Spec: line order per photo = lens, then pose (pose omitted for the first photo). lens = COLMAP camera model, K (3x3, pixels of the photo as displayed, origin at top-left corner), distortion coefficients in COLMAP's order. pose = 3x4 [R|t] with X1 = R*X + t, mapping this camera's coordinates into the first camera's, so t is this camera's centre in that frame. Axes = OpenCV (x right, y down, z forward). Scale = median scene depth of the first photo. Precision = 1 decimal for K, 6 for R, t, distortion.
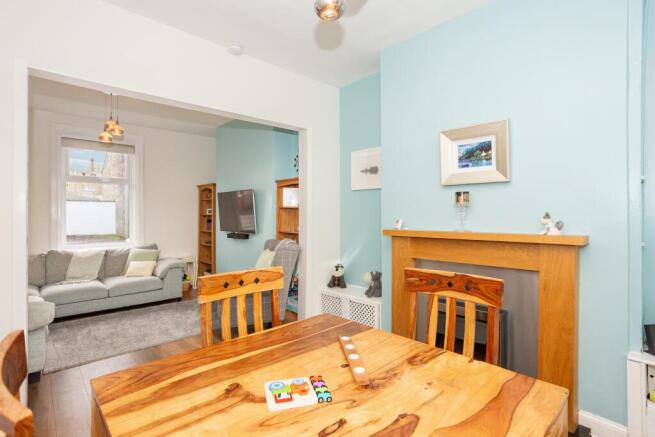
lens RADIAL K [[323.9, 0, 322.3], [0, 323.9, 216.7], [0, 0, 1]] dist [-0.002185, 0.000617]
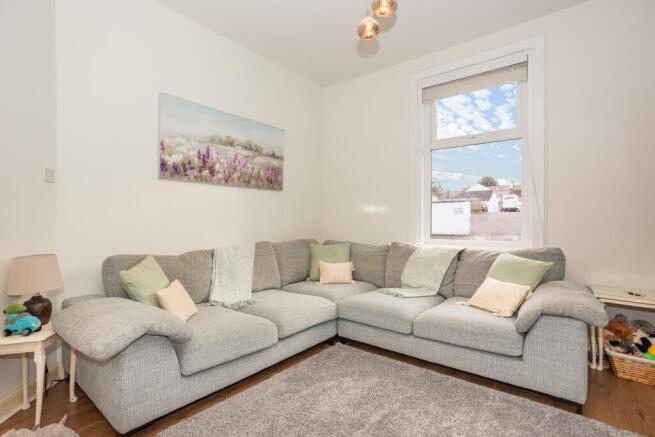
lens RADIAL K [[323.9, 0, 322.3], [0, 323.9, 216.7], [0, 0, 1]] dist [-0.002185, 0.000617]
pose [[0.146016, -0.009991, -0.989232, -0.139380], [-0.002180, 0.999943, -0.010421, 0.054713], [0.989280, 0.003678, 0.145986, 0.724898]]
